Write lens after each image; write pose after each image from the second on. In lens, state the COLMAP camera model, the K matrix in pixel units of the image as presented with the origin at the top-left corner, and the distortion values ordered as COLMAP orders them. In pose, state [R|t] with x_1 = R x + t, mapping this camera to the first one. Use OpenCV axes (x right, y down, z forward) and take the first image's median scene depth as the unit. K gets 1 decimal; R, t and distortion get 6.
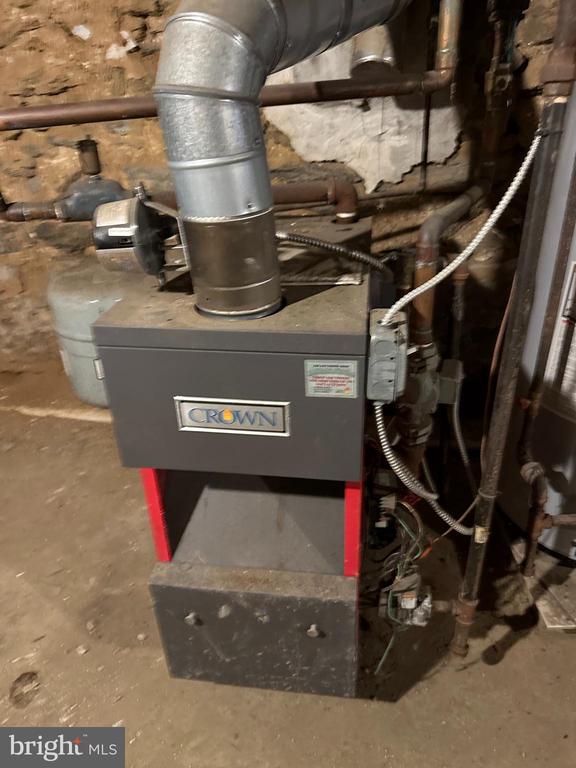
lens RADIAL K [[545.0, 0, 290.8], [0, 545.0, 383.7], [0, 0, 1]] dist [0.026092, -0.016267]
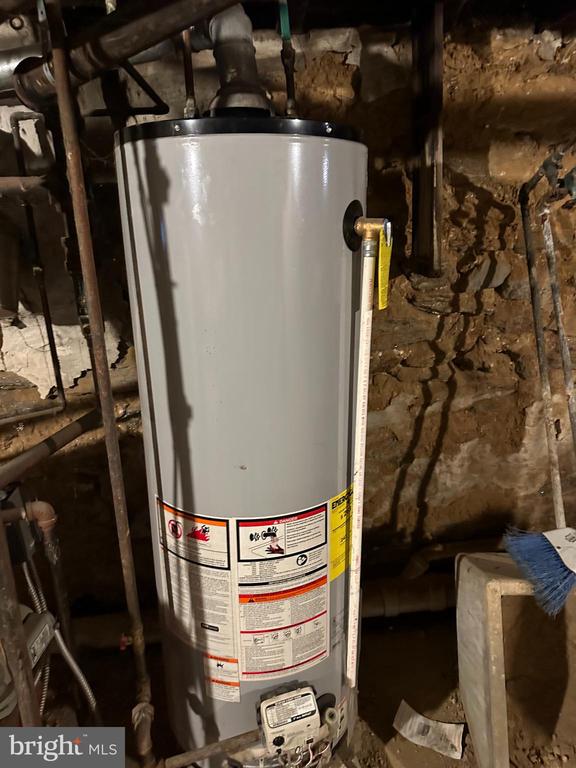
lens RADIAL K [[545.0, 0, 288.6], [0, 545.0, 389.4], [0, 0, 1]] dist [0.026092, -0.016267]
pose [[0.959082, -0.092477, 0.267602, 0.329328], [0.144819, 0.972389, -0.182994, -0.124090], [-0.243290, 0.214260, 0.945993, -0.069058]]
